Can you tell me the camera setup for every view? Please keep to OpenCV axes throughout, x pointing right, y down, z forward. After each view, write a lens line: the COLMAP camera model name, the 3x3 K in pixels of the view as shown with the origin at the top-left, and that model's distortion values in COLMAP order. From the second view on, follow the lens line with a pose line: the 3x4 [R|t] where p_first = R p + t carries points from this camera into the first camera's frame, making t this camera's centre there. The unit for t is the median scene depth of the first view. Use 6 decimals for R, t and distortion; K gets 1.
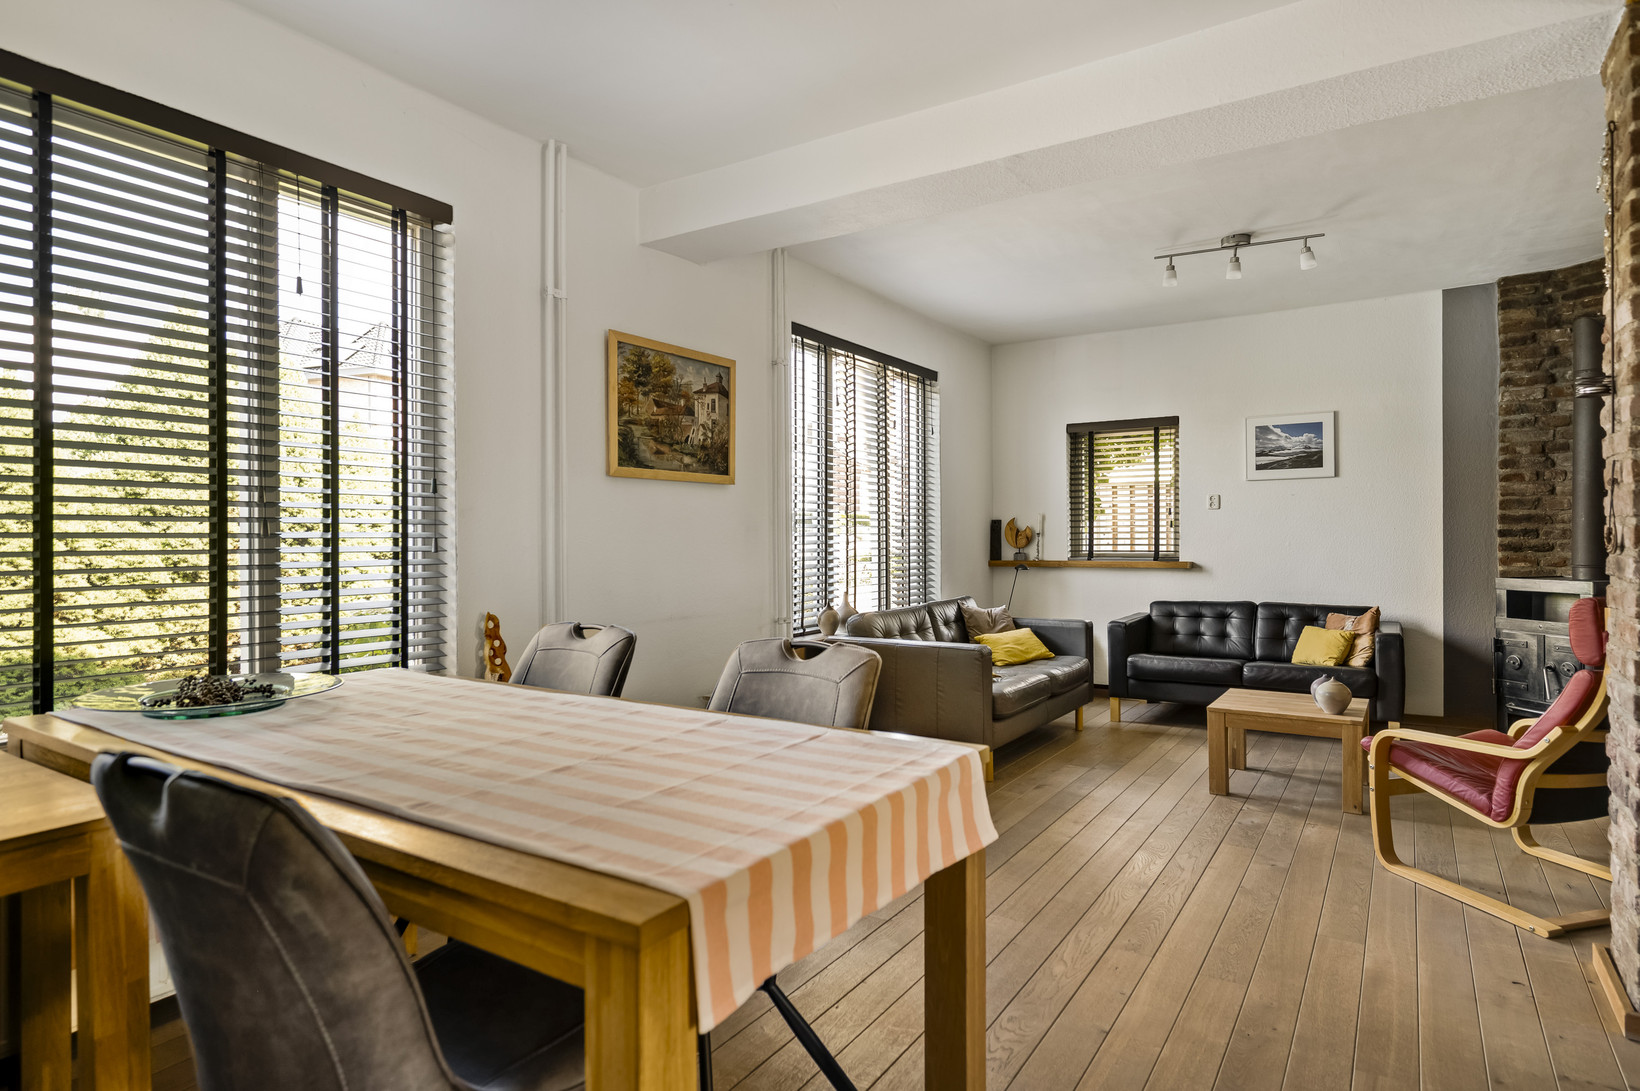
lens RADIAL K [[877.9, 0, 827.3], [0, 877.9, 537.6], [0, 0, 1]] dist [-0.030563, -0.001265]
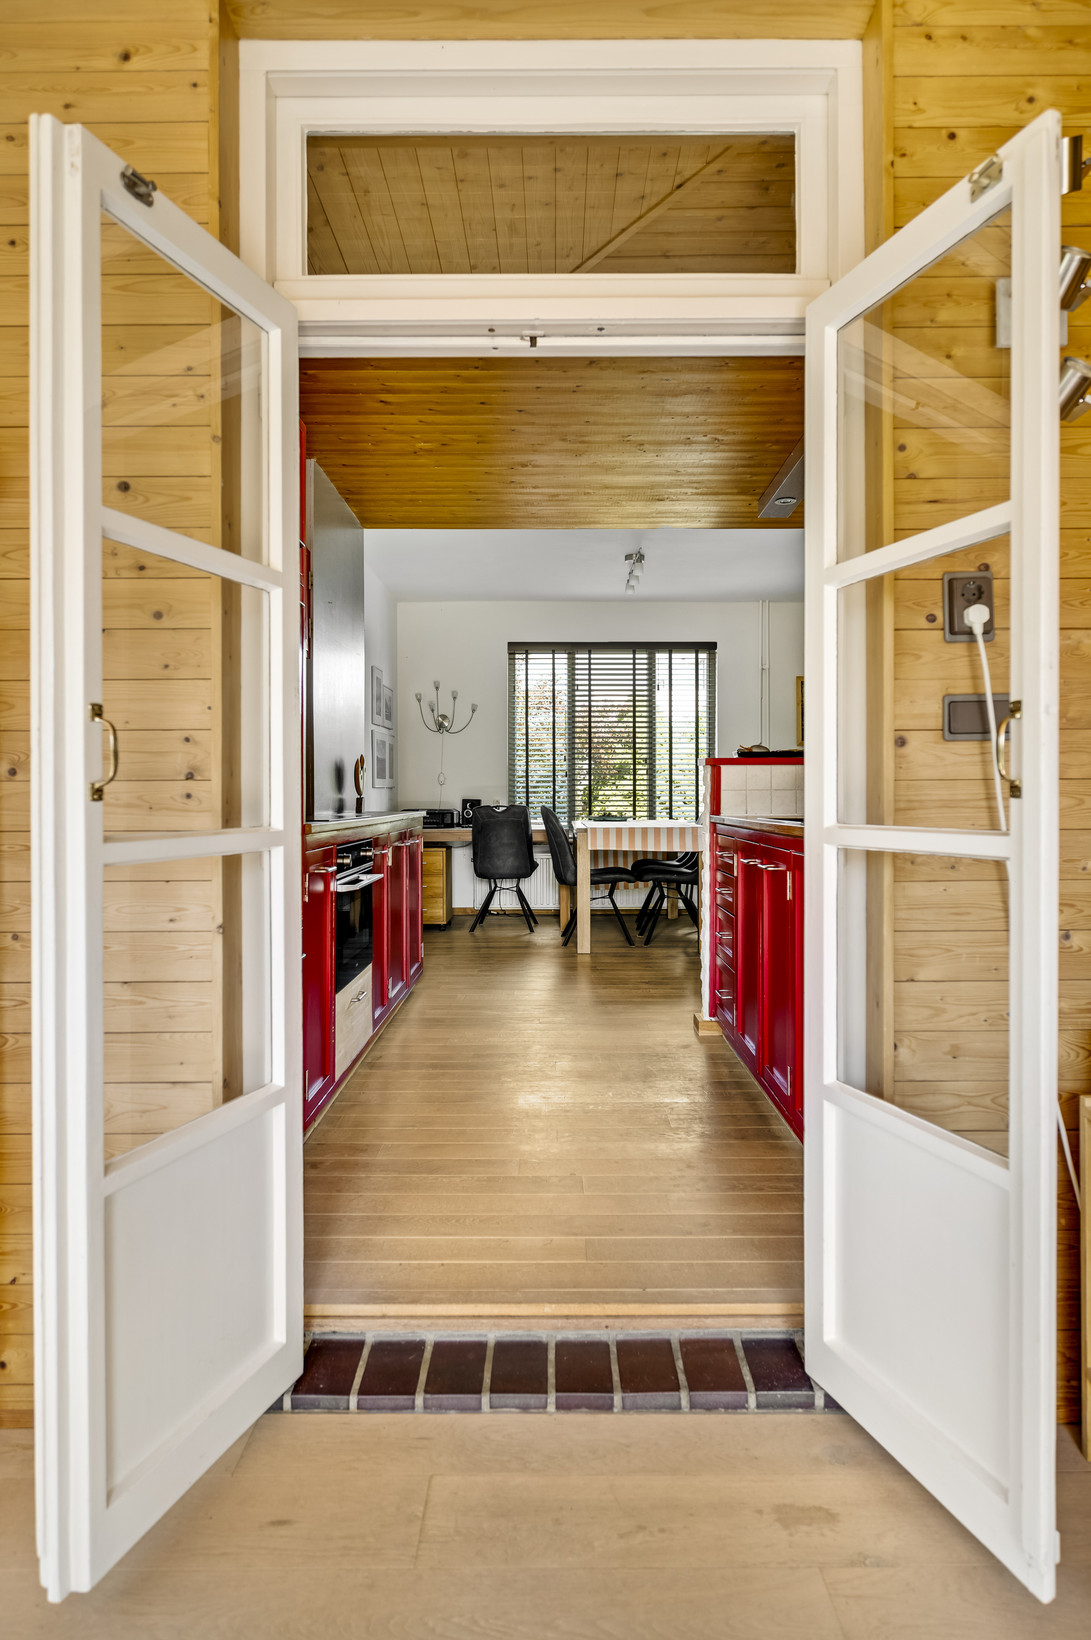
lens RADIAL K [[768.3, 0, 552.5], [0, 768.3, 786.5], [0, 0, 1]] dist [-0.001301, -0.000464]
pose [[0.546774, 0.009094, -0.837231, 0.892276], [-0.004511, 0.999958, 0.007916, 0.014015], [0.837268, -0.000552, 0.546793, -0.458280]]
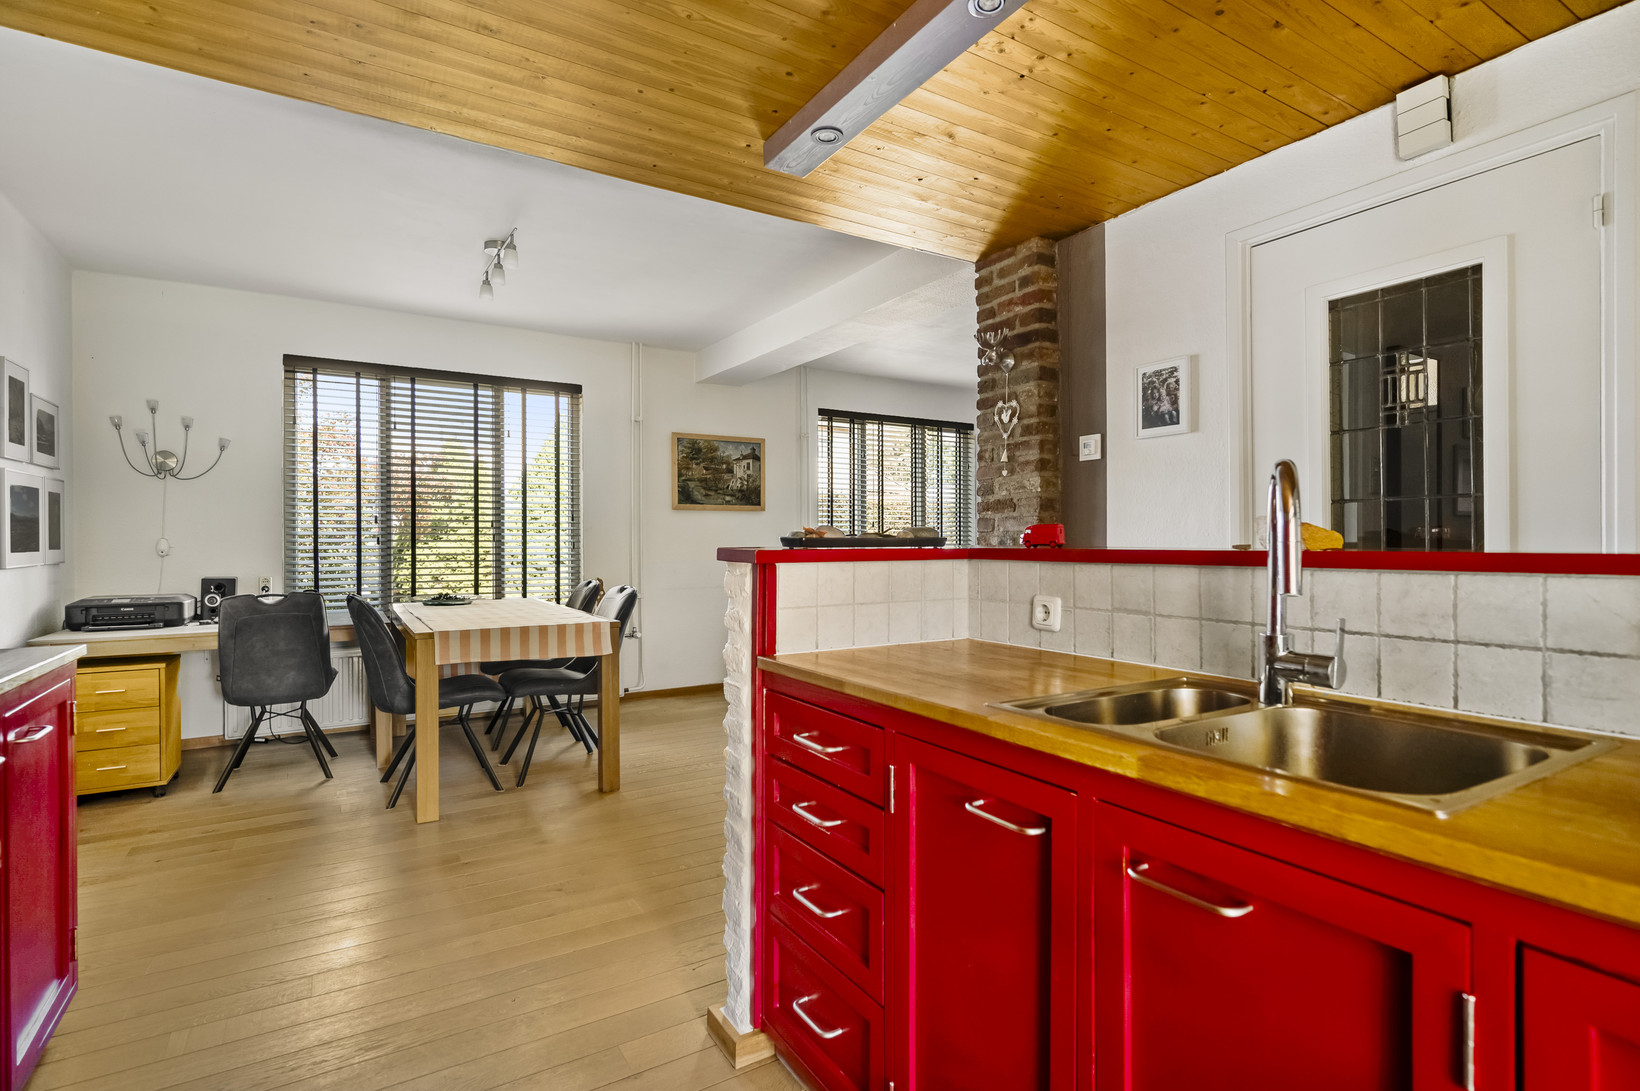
lens RADIAL K [[776.9, 0, 824.1], [0, 776.9, 545.3], [0, 0, 1]] dist [-0.001145, -0.000483]
pose [[0.905062, 0.005844, -0.425239, 0.699838], [-0.004251, 0.999980, 0.004695, -0.001297], [0.425258, -0.002442, 0.905069, -0.352944]]
